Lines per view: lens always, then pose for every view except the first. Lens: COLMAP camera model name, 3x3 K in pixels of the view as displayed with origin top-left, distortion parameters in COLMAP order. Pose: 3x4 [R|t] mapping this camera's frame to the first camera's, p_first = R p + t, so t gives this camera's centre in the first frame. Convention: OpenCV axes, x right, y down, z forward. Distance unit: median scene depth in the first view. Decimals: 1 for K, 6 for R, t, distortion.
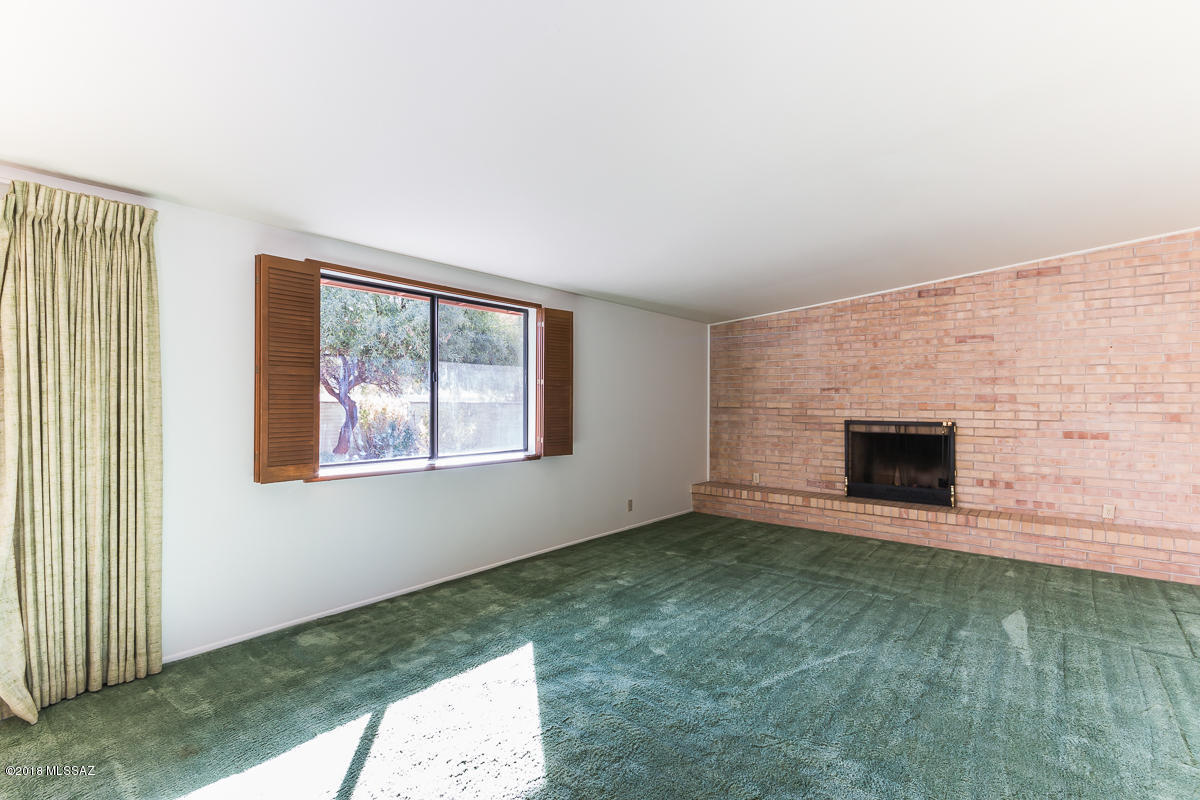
lens RADIAL K [[561.8, 0, 600.0], [0, 561.8, 400.0], [0, 0, 1]] dist [0.002561, 0.000483]
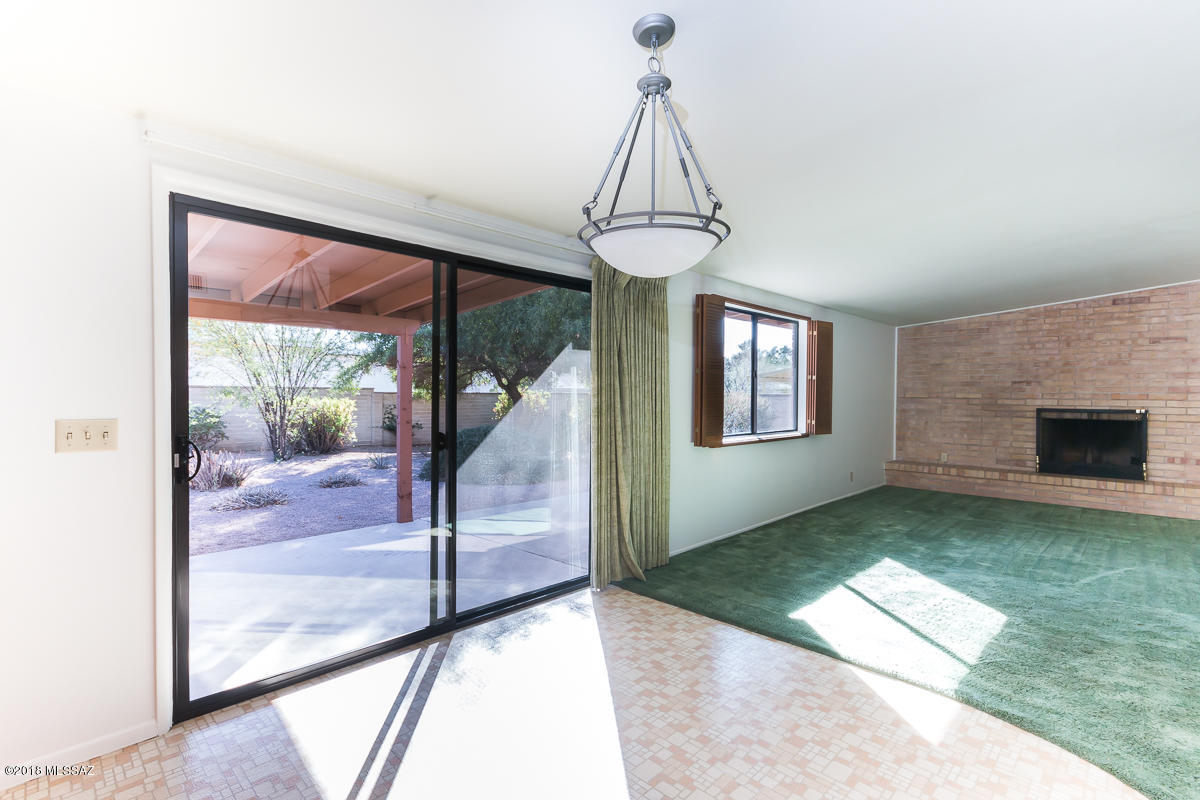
lens RADIAL K [[560.3, 0, 597.8], [0, 560.3, 404.1], [0, 0, 1]] dist [0.027788, -0.012805]
pose [[0.996698, 0.002317, -0.081159, -0.432773], [-0.000446, 0.999734, 0.023067, -0.000261], [0.081191, -0.022954, 0.996434, -0.296047]]
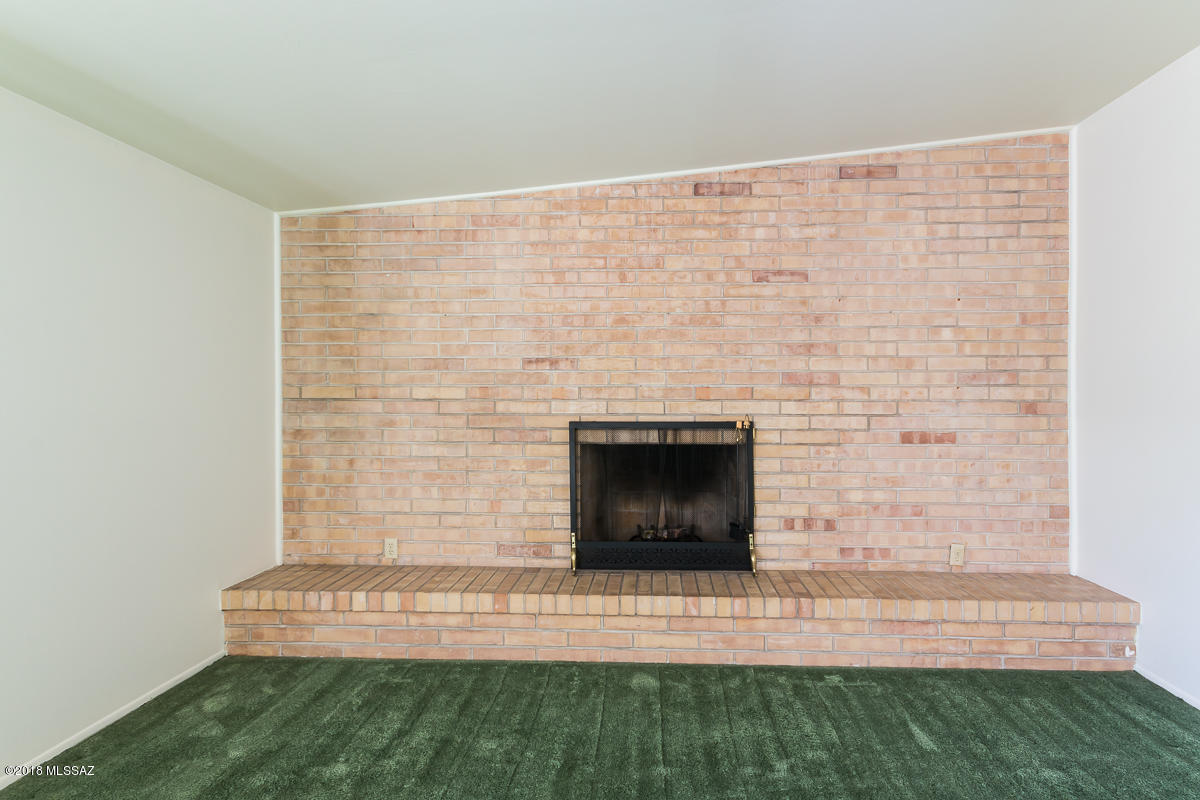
lens RADIAL K [[553.6, 0, 633.5], [0, 553.6, 396.8], [0, 0, 1]] dist [0.010357, 0.000105]
pose [[0.795959, -0.011452, 0.605242, 0.196545], [0.001387, 0.999853, 0.017095, 0.005229], [-0.605349, -0.012767, 0.795858, 0.625608]]
